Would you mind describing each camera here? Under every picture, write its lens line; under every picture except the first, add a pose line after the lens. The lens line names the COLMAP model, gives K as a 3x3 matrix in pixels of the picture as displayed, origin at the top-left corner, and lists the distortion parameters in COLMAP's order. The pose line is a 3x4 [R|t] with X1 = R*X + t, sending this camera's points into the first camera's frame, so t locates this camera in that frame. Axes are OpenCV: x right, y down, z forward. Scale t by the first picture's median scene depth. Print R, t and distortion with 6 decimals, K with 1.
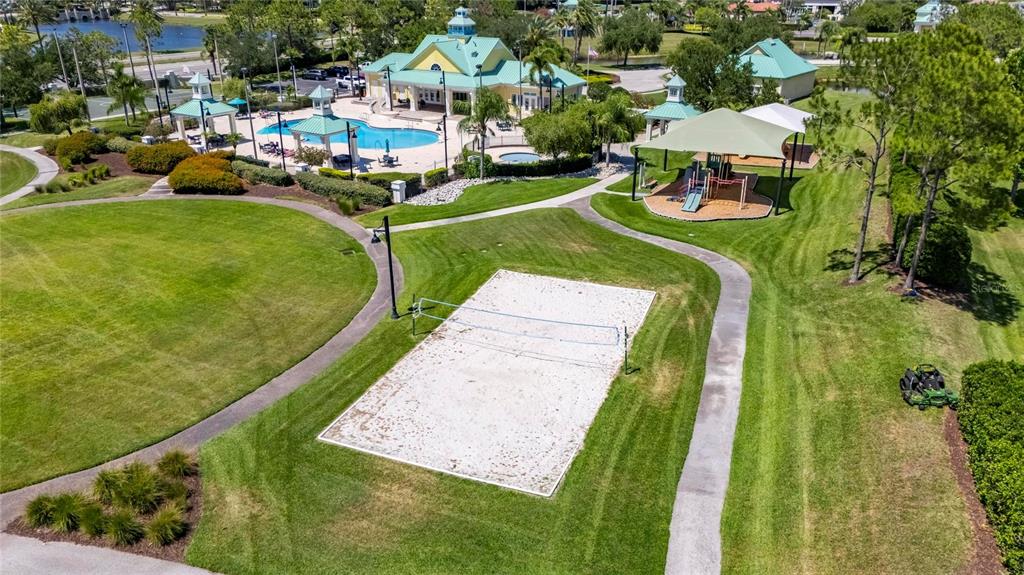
lens RADIAL K [[751.8, 0, 512.0], [0, 751.8, 287.5], [0, 0, 1]] dist [0.080602, -0.085108]
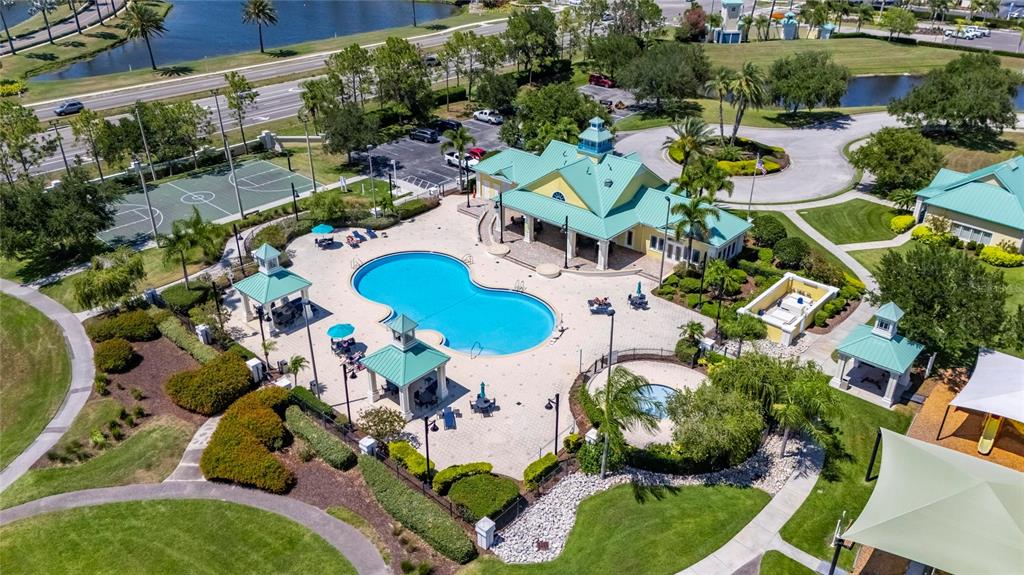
lens RADIAL K [[751.8, 0, 512.0], [0, 751.8, 287.5], [0, 0, 1]] dist [0.080602, -0.085108]
pose [[0.985779, 0.085679, -0.144568, -0.036552], [-0.070264, 0.991604, 0.108560, -0.399855], [0.152655, -0.096858, 0.983522, 0.280625]]
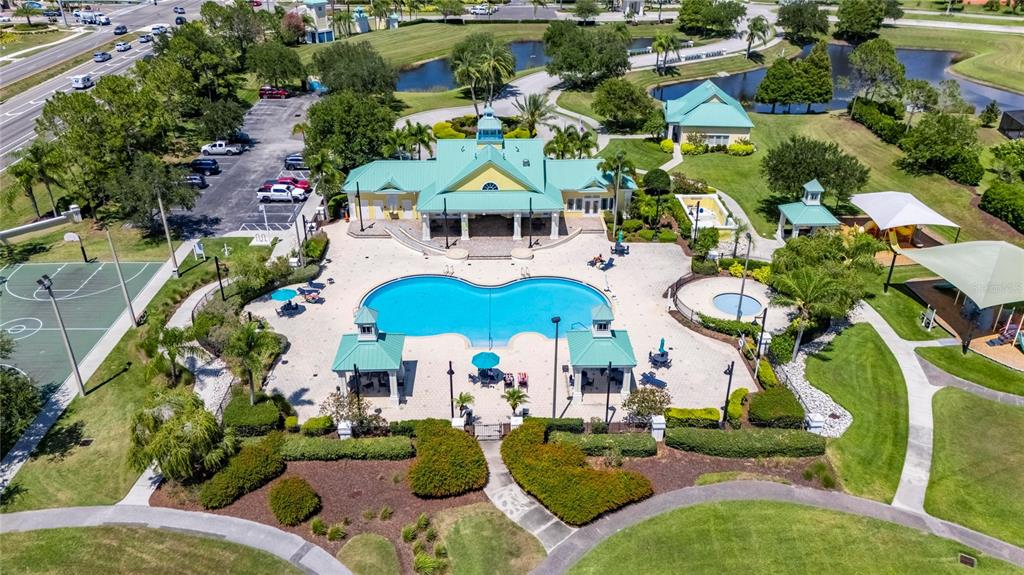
lens RADIAL K [[751.8, 0, 512.0], [0, 751.8, 287.5], [0, 0, 1]] dist [0.080602, -0.085108]
pose [[0.830300, -0.261456, 0.492181, -0.747240], [0.211486, 0.964885, 0.155792, -0.442797], [-0.515631, -0.025265, 0.856438, 0.393026]]
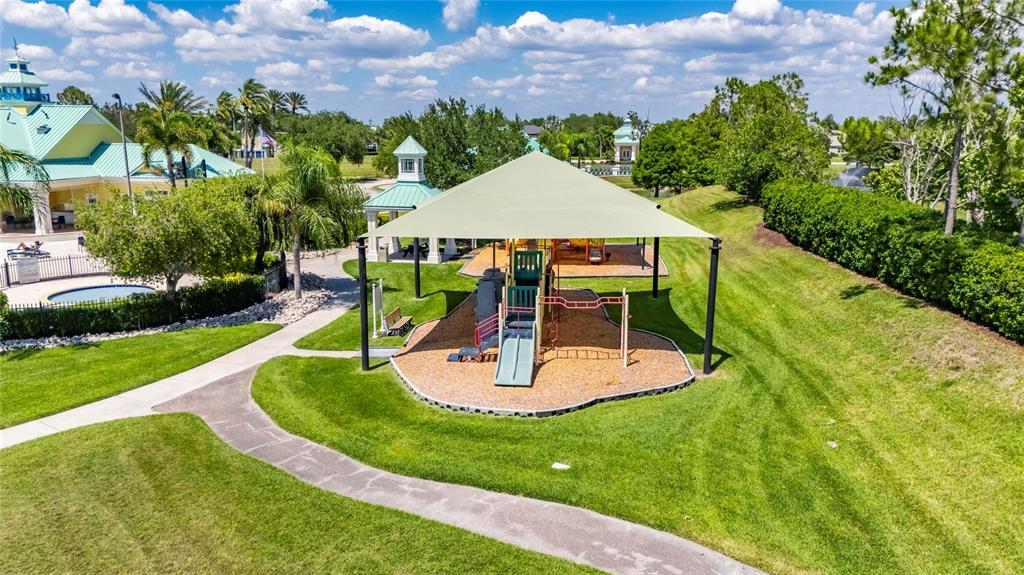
lens RADIAL K [[751.8, 0, 512.0], [0, 751.8, 287.5], [0, 0, 1]] dist [0.080602, -0.085108]
pose [[0.926420, -0.070427, 0.369847, 0.079282], [0.138371, 0.977288, -0.160504, -0.074994], [-0.350143, 0.199870, 0.915124, 0.541358]]
